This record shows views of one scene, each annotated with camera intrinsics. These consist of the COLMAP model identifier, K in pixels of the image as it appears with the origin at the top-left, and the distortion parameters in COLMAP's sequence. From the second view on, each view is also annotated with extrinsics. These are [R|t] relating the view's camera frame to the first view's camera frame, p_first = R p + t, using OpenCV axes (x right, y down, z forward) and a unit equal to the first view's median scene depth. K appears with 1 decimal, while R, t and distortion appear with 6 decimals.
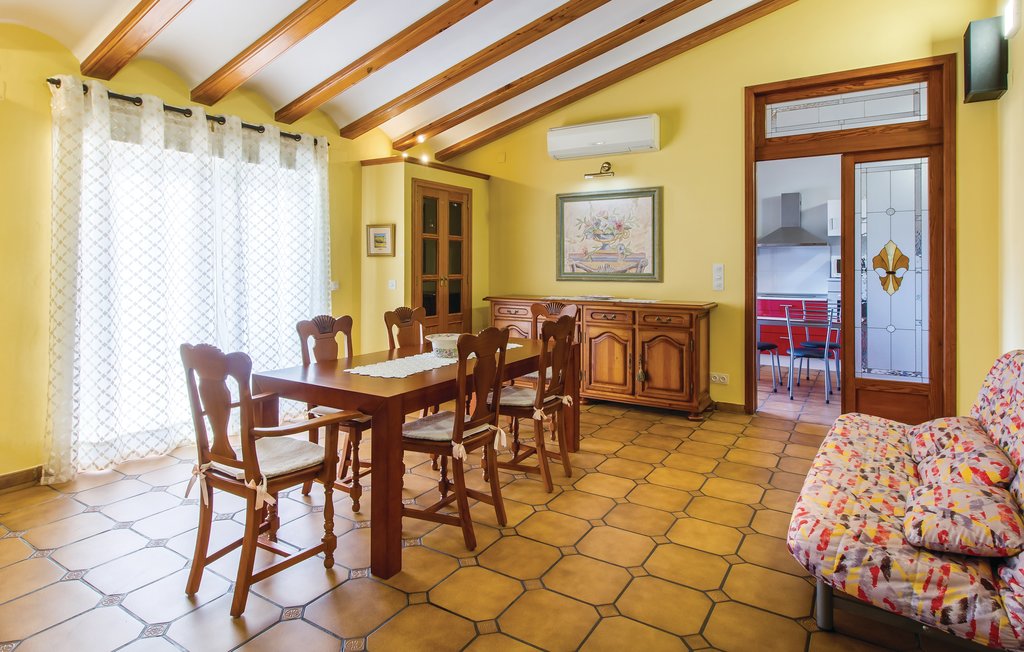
lens RADIAL K [[558.7, 0, 512.7], [0, 558.7, 263.4], [0, 0, 1]] dist [-0.002260, -0.000126]
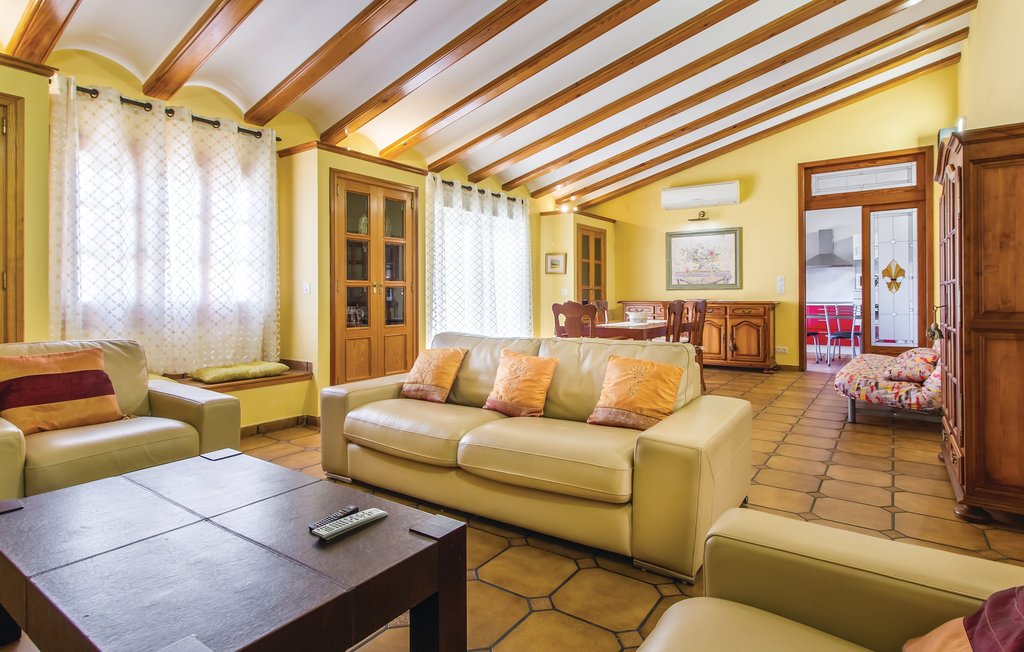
lens RADIAL K [[534.6, 0, 513.1], [0, 534.6, 294.5], [0, 0, 1]] dist [0.002274, 0.000532]
pose [[0.998462, -0.003908, -0.055296, -0.304493], [0.003785, 0.999990, -0.002335, 0.053526], [0.055305, 0.002123, 0.998467, -0.550070]]
